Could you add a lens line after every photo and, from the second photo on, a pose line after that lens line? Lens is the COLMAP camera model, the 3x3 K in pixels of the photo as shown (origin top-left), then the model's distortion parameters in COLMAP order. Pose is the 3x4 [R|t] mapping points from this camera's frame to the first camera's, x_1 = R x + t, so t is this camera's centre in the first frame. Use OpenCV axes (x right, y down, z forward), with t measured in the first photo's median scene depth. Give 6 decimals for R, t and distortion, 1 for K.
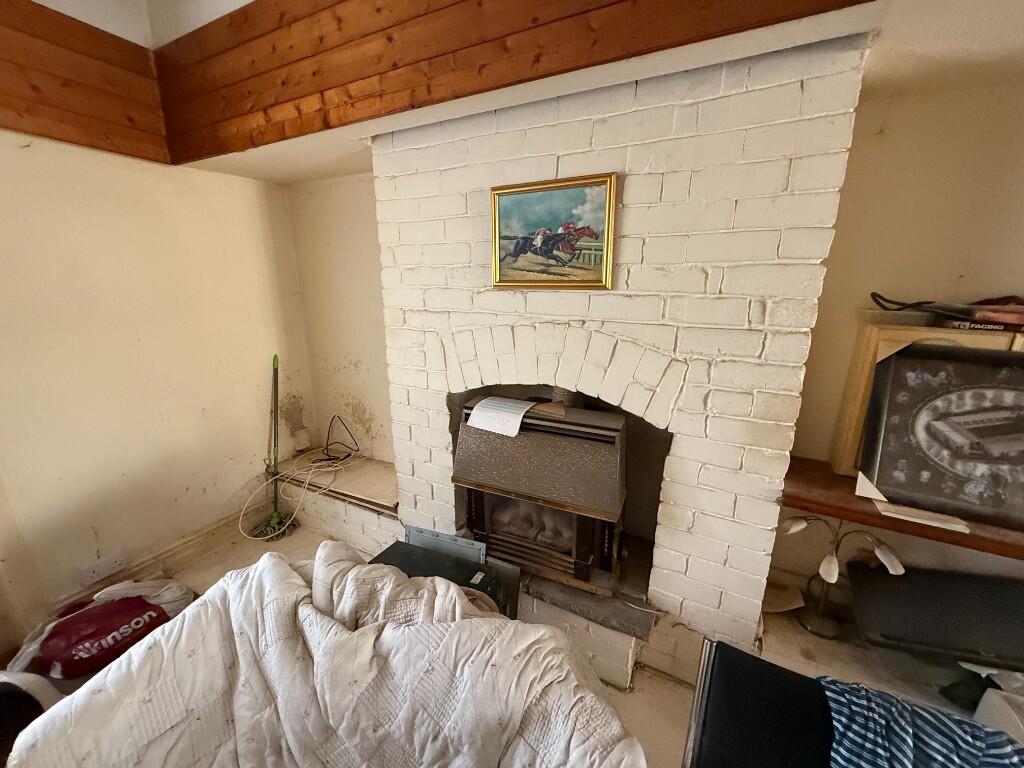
lens RADIAL K [[407.2, 0, 519.3], [0, 407.2, 386.5], [0, 0, 1]] dist [0.000909, -0.000428]
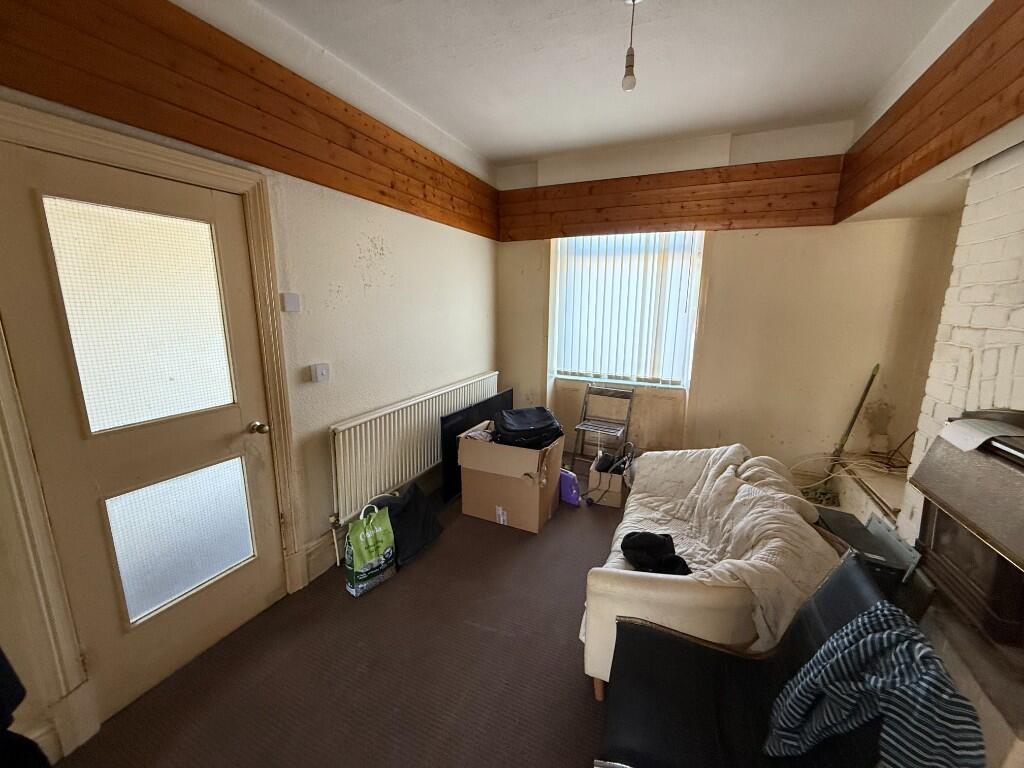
lens RADIAL K [[407.2, 0, 512.8], [0, 407.2, 383.3], [0, 0, 1]] dist [0.000909, -0.000428]
pose [[0.058420, 0.190306, -0.979985, 0.794864], [-0.254850, 0.951978, 0.169675, 0.070726], [0.965214, 0.239837, 0.104114, -0.187522]]
